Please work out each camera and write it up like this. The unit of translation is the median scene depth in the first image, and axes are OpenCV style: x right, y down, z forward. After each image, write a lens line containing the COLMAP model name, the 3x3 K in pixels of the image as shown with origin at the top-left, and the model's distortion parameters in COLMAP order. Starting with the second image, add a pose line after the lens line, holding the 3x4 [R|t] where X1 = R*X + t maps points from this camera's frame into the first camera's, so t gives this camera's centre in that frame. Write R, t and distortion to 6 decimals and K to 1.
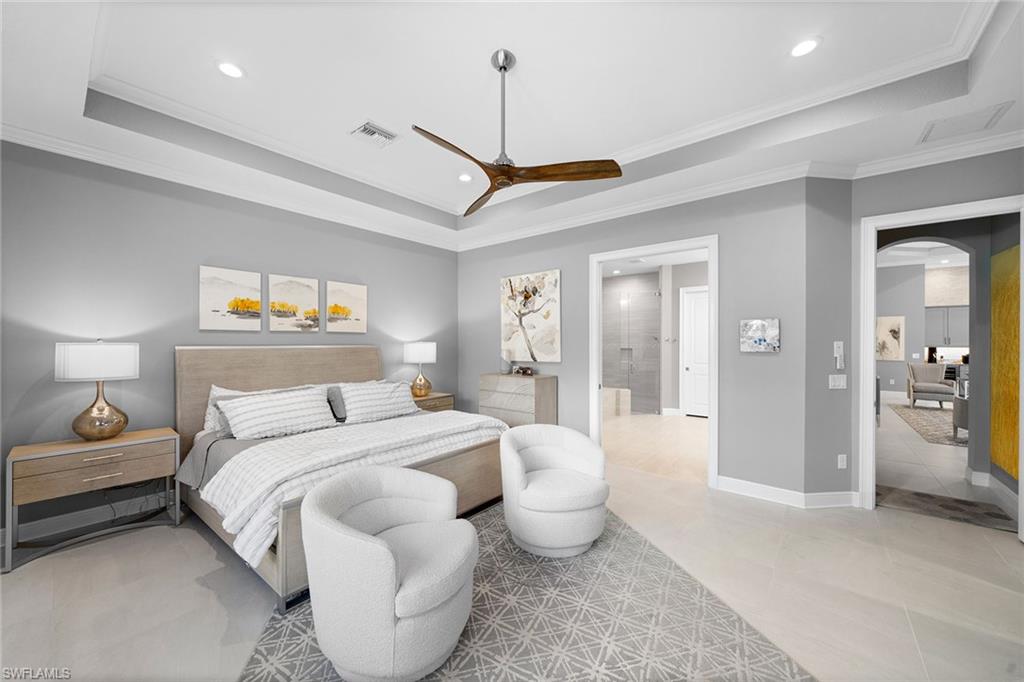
lens RADIAL K [[395.1, 0, 508.3], [0, 395.1, 345.4], [0, 0, 1]] dist [-0.000573, 0.000430]
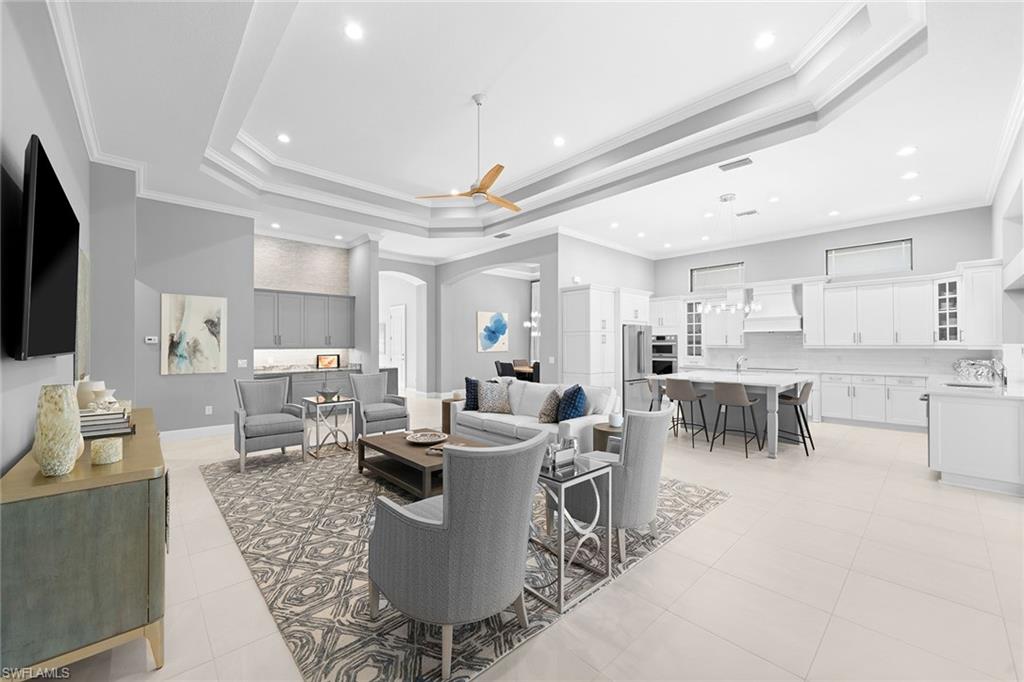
lens RADIAL K [[402.7, 0, 505.0], [0, 402.7, 342.1], [0, 0, 1]] dist [-0.005879, 0.000257]
pose [[0.162195, 0.003220, 0.986753, 0.469287], [0.001970, 0.999992, -0.003587, -0.004008], [-0.986757, 0.002526, 0.162187, 0.483901]]
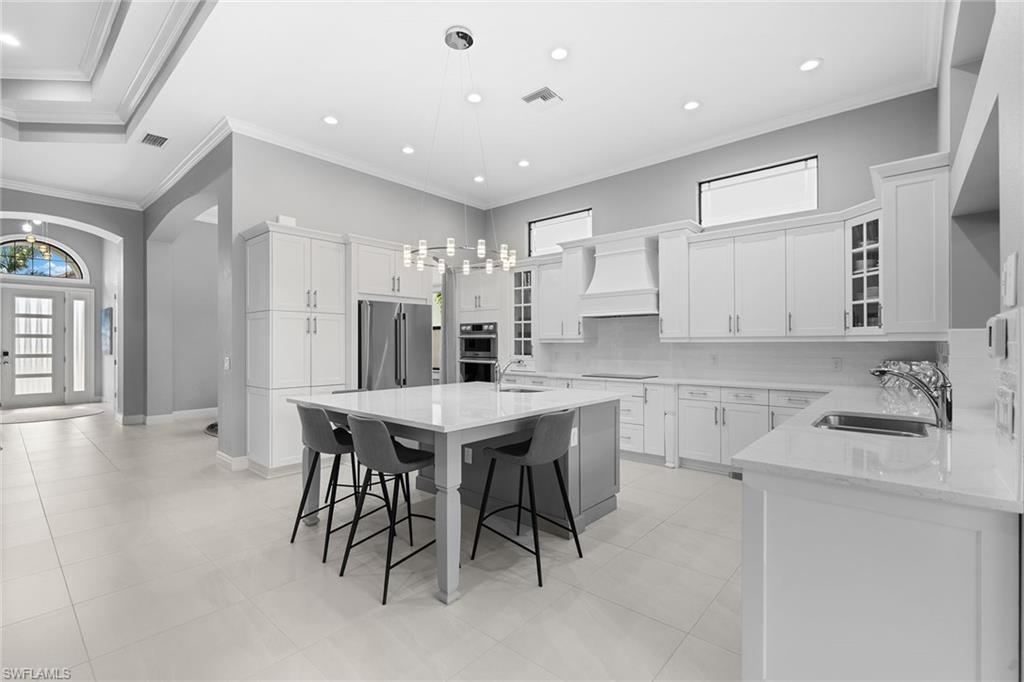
lens RADIAL K [[453.5, 0, 508.2], [0, 453.5, 343.9], [0, 0, 1]] dist [-0.002202, 0.001288]
pose [[0.063792, -0.003591, 0.997957, 0.768659], [0.000929, 0.999993, 0.003539, 0.005339], [-0.997963, 0.000701, 0.063795, 0.201954]]
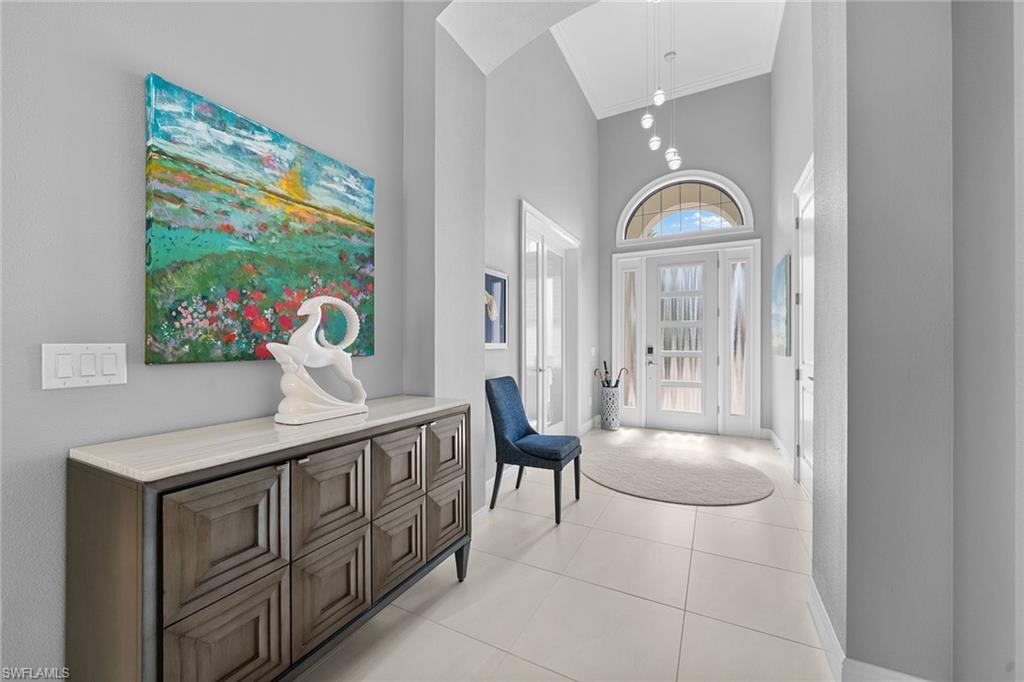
lens RADIAL K [[395.1, 0, 508.9], [0, 395.1, 342.6], [0, 0, 1]] dist [-0.000573, 0.000430]
pose [[0.984947, -0.003105, 0.172831, 1.300394], [0.003338, 0.999994, -0.001054, 0.016099], [-0.172827, 0.001615, 0.984951, 0.733311]]
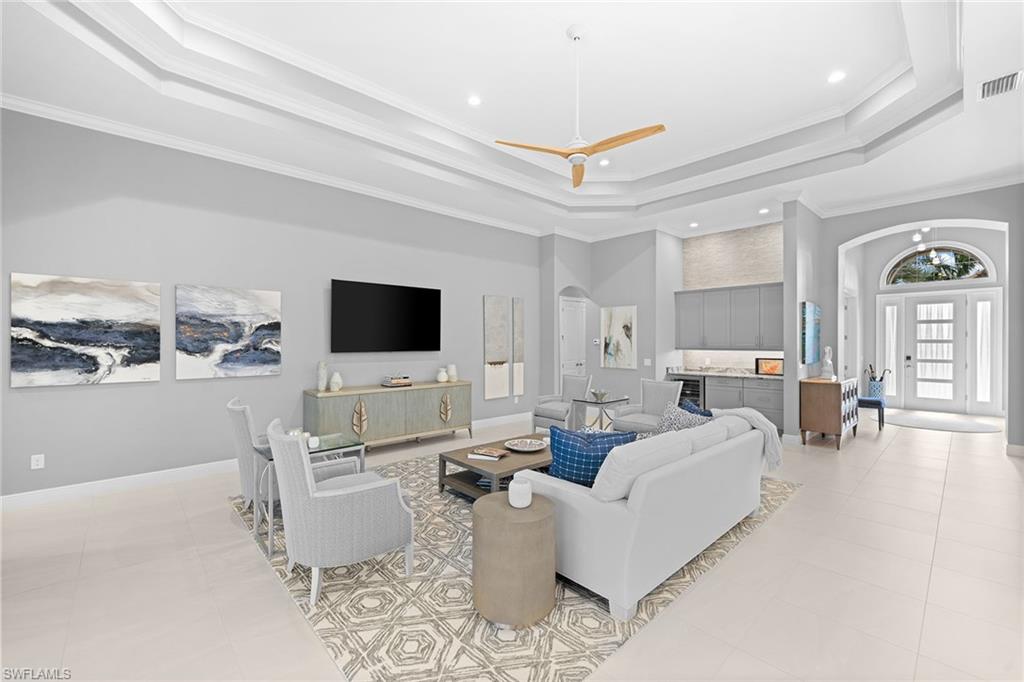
lens RADIAL K [[422.7, 0, 506.7], [0, 422.7, 340.9], [0, 0, 1]] dist [-0.000727, -0.000186]
pose [[0.985796, -0.003590, -0.167907, 0.902670], [0.003454, 0.999993, -0.001101, -0.011100], [0.167910, 0.000505, 0.985802, 0.217865]]
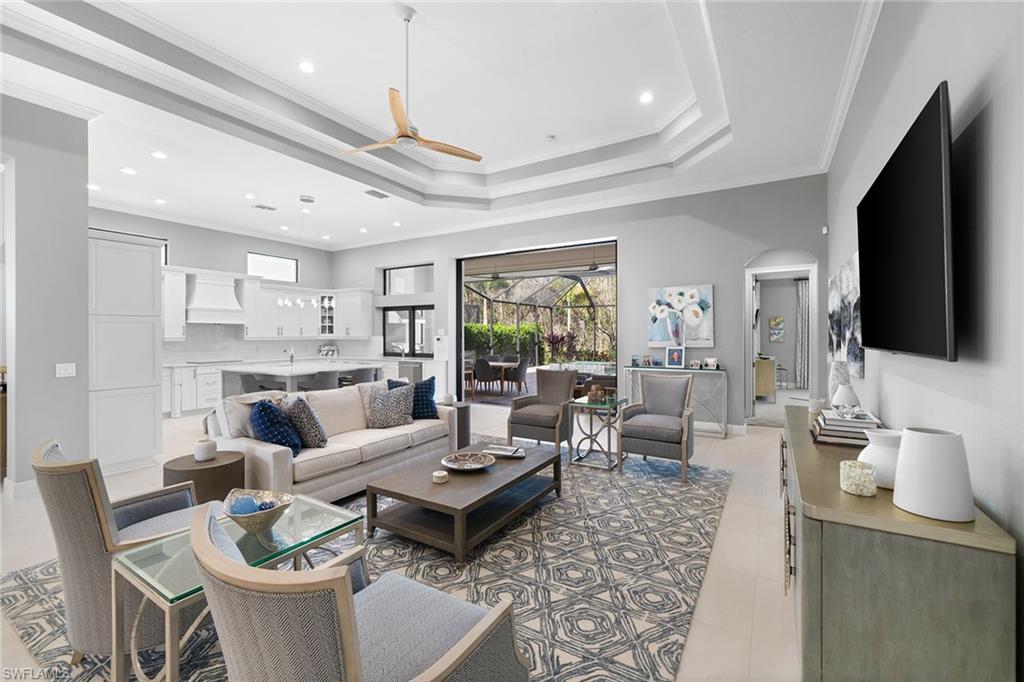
lens RADIAL K [[424.5, 0, 515.9], [0, 424.5, 334.7], [0, 0, 1]] dist [-0.010166, -0.000175]
pose [[-0.992287, -0.001573, -0.123952, 0.855014], [-0.001640, 0.999999, 0.000438, -0.006108], [0.123951, 0.000638, -0.992288, 0.946000]]
